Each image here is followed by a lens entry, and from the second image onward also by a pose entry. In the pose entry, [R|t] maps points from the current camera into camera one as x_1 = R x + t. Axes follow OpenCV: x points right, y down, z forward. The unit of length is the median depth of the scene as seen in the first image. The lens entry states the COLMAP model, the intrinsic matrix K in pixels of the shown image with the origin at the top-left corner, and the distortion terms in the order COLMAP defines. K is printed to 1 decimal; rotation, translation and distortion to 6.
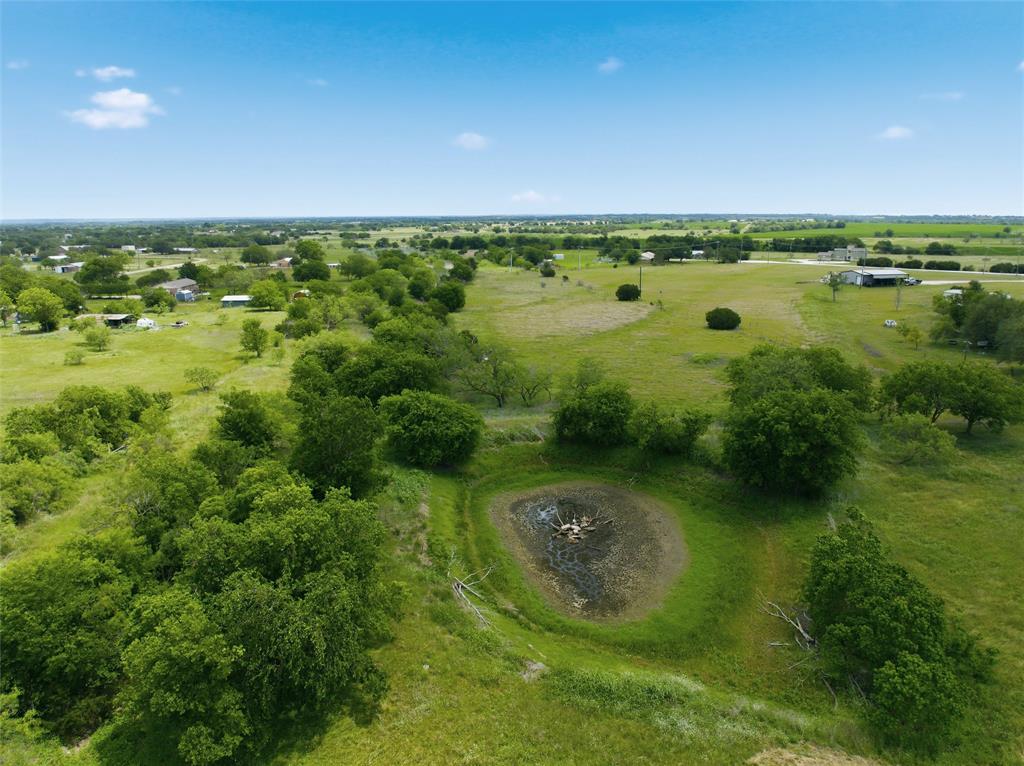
lens RADIAL K [[720.4, 0, 512.0], [0, 720.4, 383.0], [0, 0, 1]] dist [-0.033273, -0.010333]
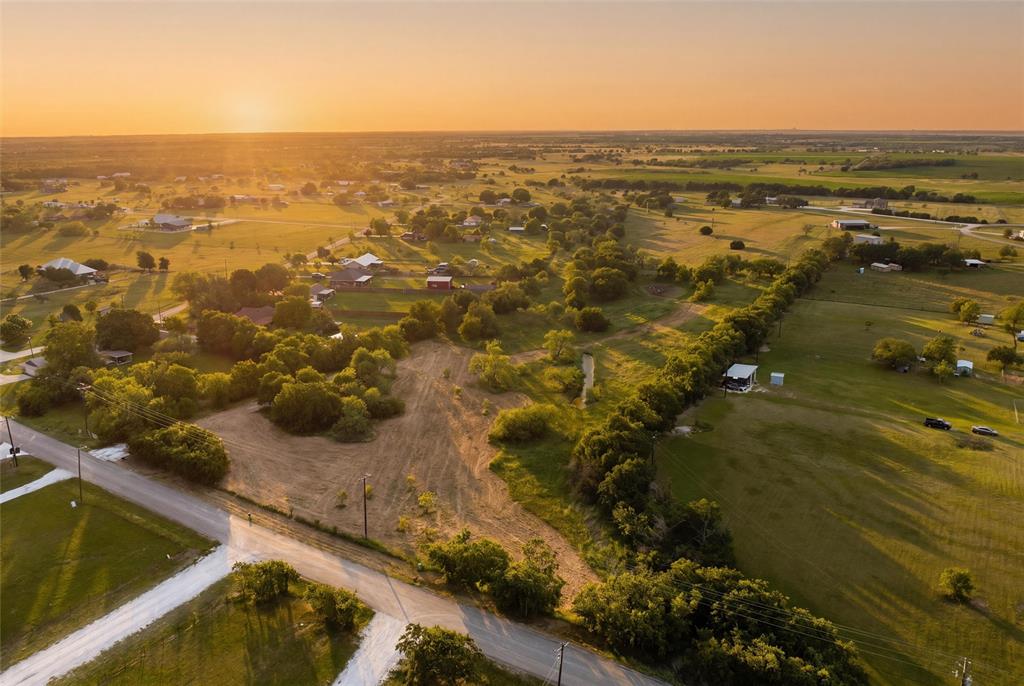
lens RADIAL K [[725.1, 0, 512.0], [0, 725.1, 343.0], [0, 0, 1]] dist [-0.036774, -0.006033]
pose [[0.983710, 0.051285, -0.172292, -0.032251], [-0.041036, 0.997199, 0.062531, 0.247095], [0.175017, -0.054442, 0.983059, -3.260255]]
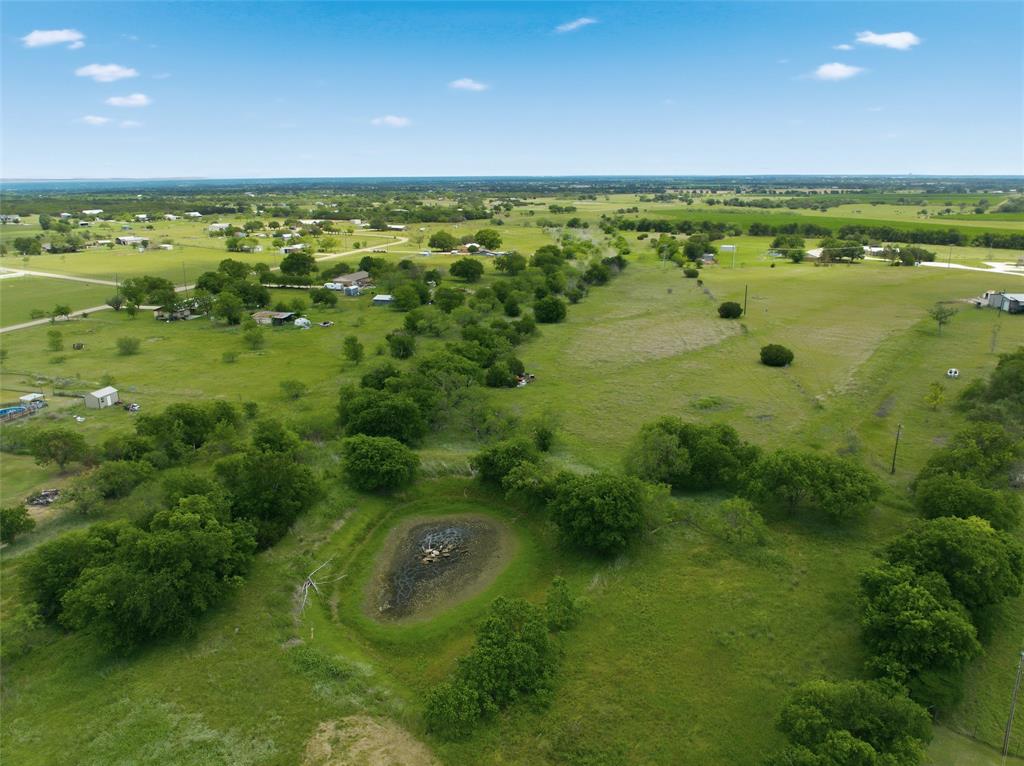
lens RADIAL K [[720.4, 0, 512.0], [0, 720.4, 383.0], [0, 0, 1]] dist [-0.033273, -0.010333]
pose [[0.950525, 0.084685, -0.298882, 0.531882], [-0.068627, 0.995598, 0.063838, -0.193923], [0.302973, -0.040168, 0.952152, -0.231801]]
